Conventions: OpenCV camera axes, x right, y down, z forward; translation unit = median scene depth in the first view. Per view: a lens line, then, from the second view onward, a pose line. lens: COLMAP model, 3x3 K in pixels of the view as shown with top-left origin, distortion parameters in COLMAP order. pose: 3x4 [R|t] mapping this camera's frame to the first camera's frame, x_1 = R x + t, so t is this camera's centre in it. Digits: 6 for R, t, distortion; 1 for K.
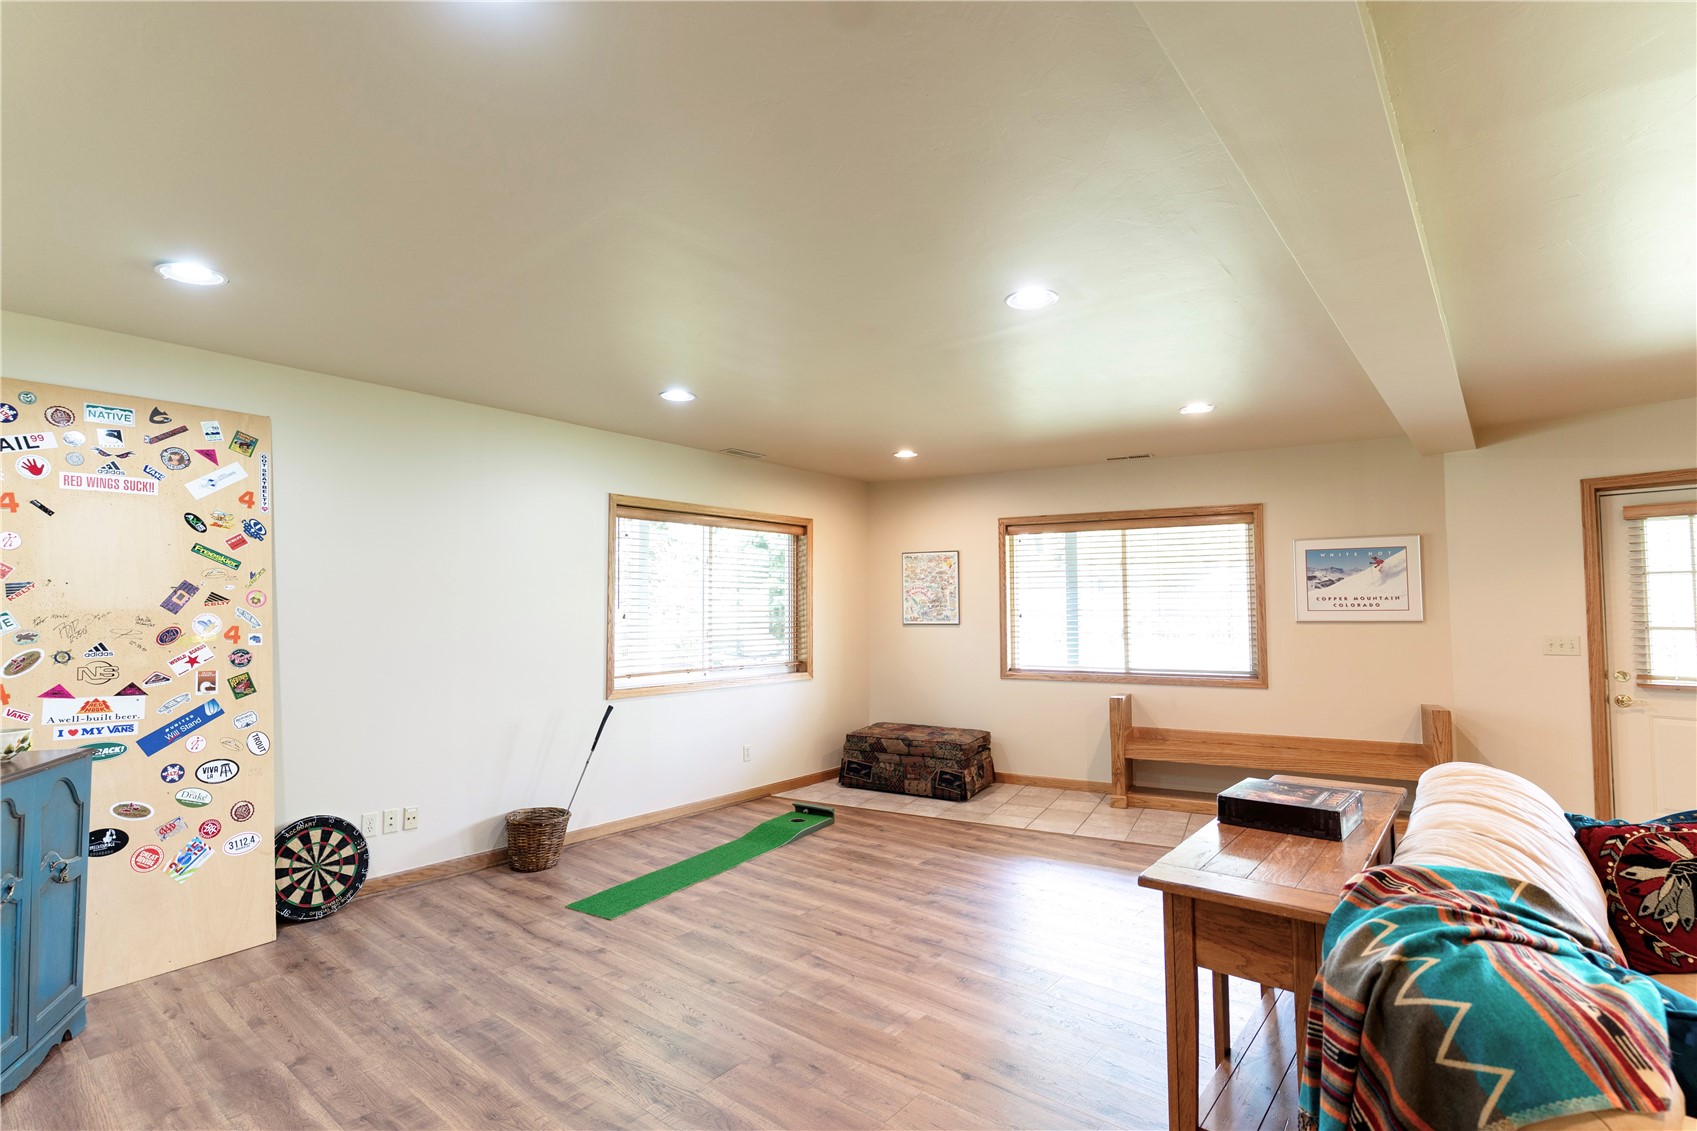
lens RADIAL K [[805.3, 0, 840.2], [0, 805.3, 567.6], [0, 0, 1]] dist [0.002950, 0.000068]
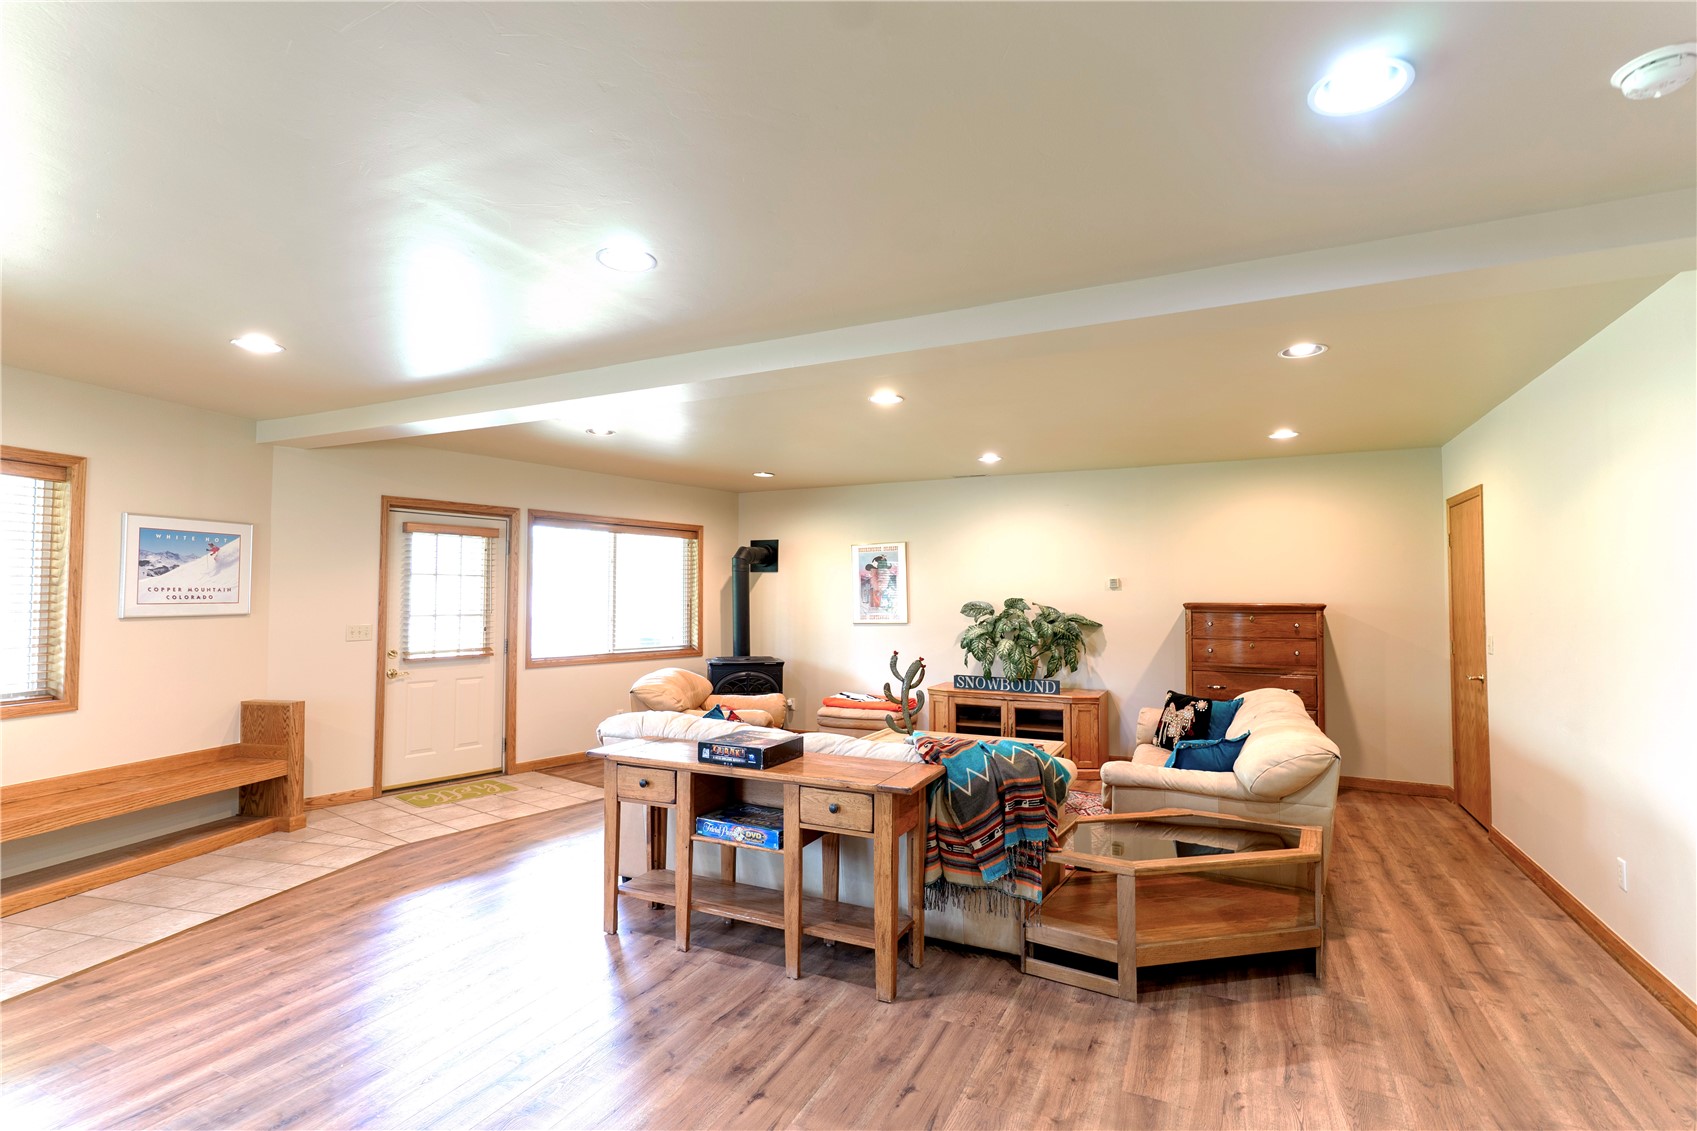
lens RADIAL K [[805.3, 0, 844.7], [0, 805.3, 569.8], [0, 0, 1]] dist [0.002950, 0.000068]
pose [[-0.236299, 0.034928, 0.971052, -0.473204], [-0.053625, 0.997362, -0.048924, 0.028199], [-0.970200, -0.063633, -0.233802, 0.678739]]
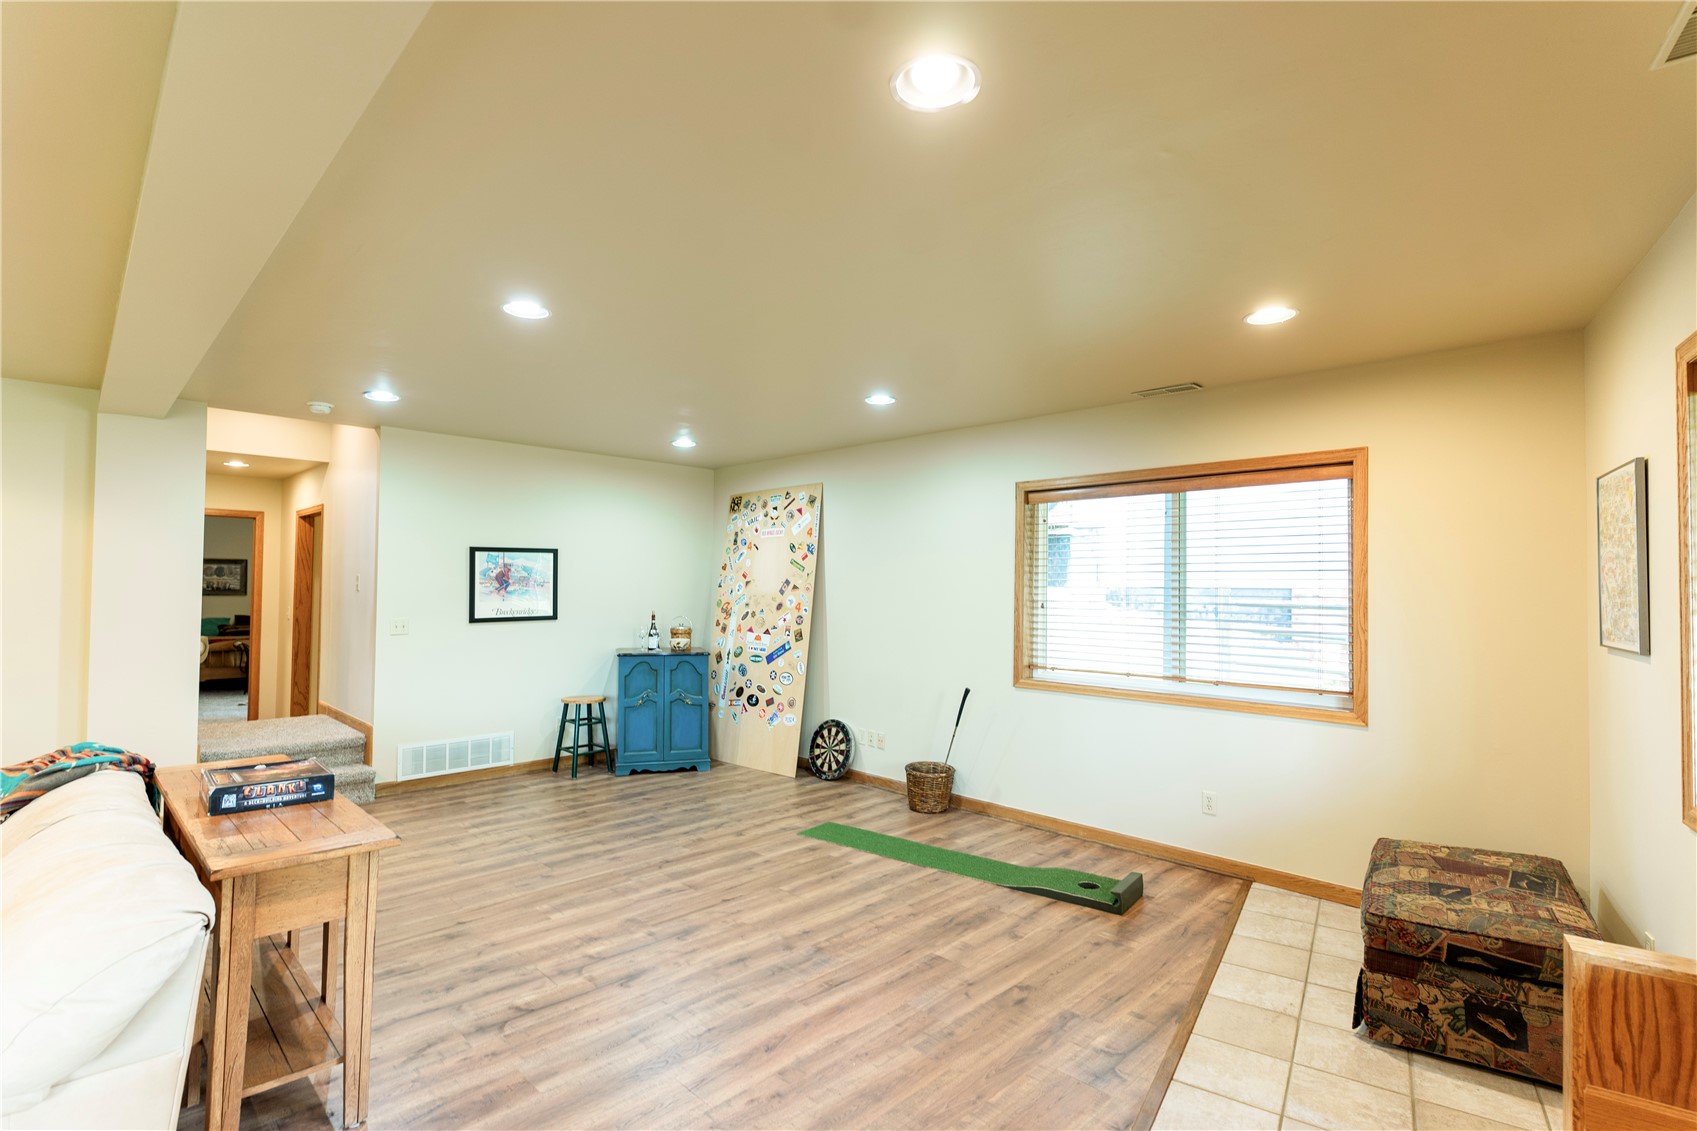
lens RADIAL K [[805.3, 0, 844.9], [0, 805.3, 570.7], [0, 0, 1]] dist [0.002950, 0.000068]
pose [[-0.101710, -0.019641, -0.994620, 0.887987], [0.044303, 0.998724, -0.024253, 0.040638], [0.993827, -0.046532, -0.100710, 1.077520]]
